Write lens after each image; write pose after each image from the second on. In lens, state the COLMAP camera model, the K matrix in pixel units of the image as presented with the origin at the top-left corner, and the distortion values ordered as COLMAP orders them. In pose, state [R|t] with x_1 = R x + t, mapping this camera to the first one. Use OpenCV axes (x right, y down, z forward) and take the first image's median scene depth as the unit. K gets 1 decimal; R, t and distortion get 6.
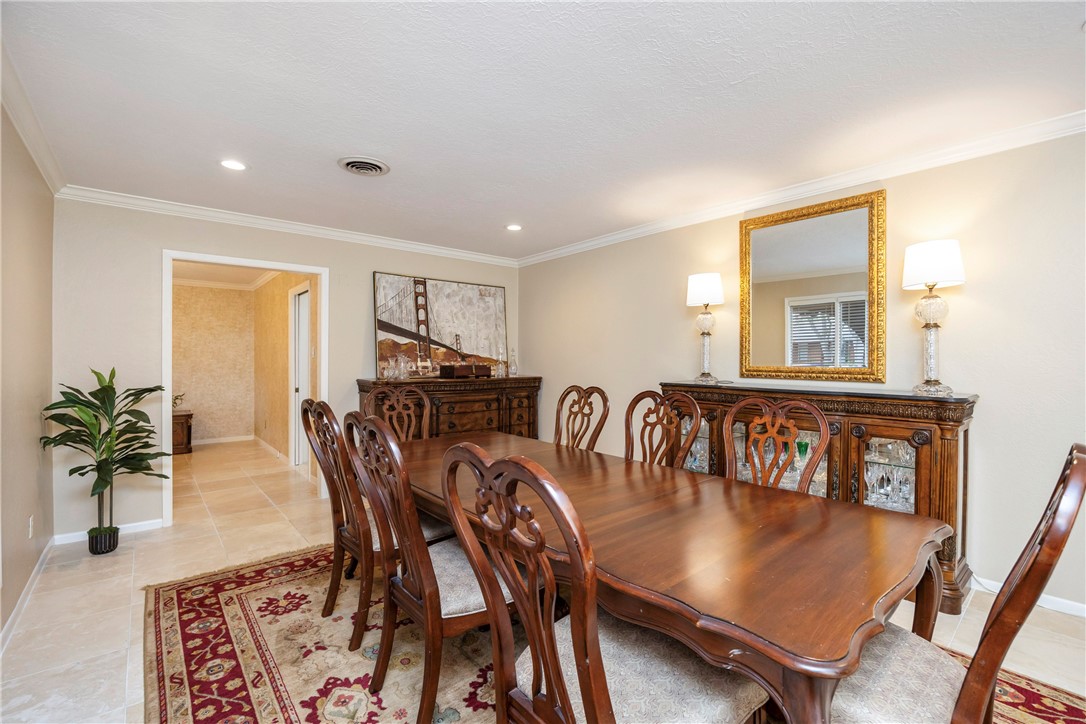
lens RADIAL K [[480.8, 0, 551.1], [0, 480.8, 360.6], [0, 0, 1]] dist [0.000424, -0.000428]
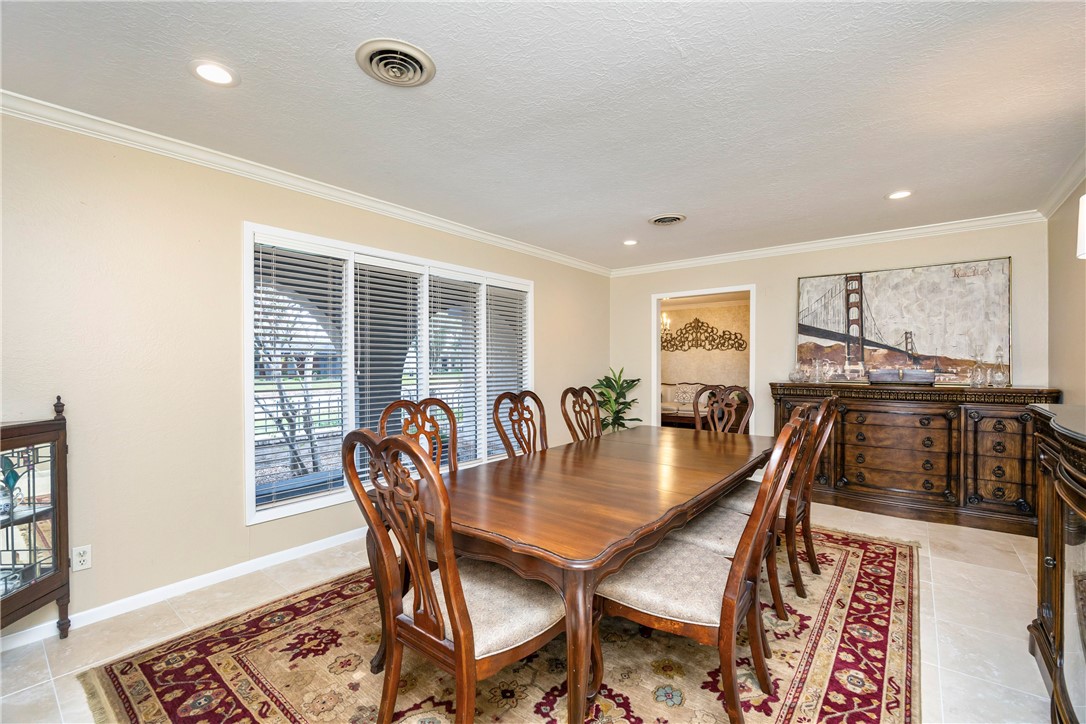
lens RADIAL K [[480.8, 0, 540.5], [0, 480.8, 366.9], [0, 0, 1]] dist [0.000424, -0.000428]
pose [[0.185015, 0.008527, -0.982699, 0.518254], [0.000313, 0.999962, 0.008735, -0.002220], [0.982736, -0.001923, 0.185006, 0.245182]]
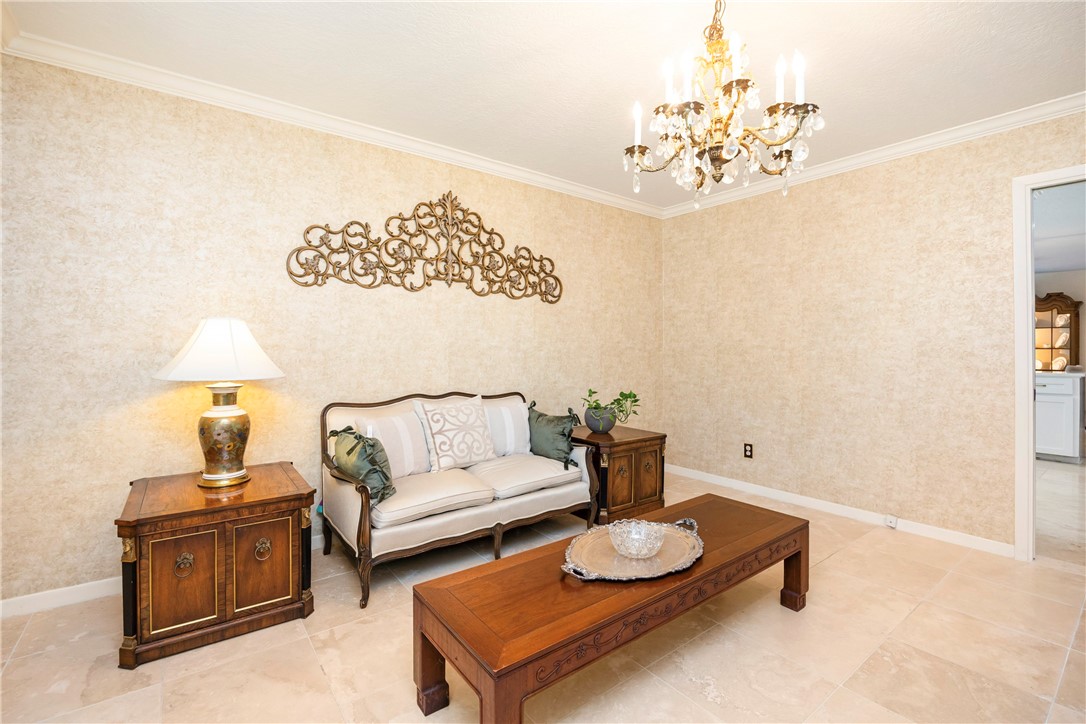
lens RADIAL K [[480.8, 0, 551.3], [0, 480.8, 347.6], [0, 0, 1]] dist [0.000424, -0.000428]
pose [[0.999141, 0.004968, -0.041132, -1.090849], [-0.004892, 0.999986, 0.001948, 0.020133], [0.041142, -0.001745, 0.999152, 0.587553]]
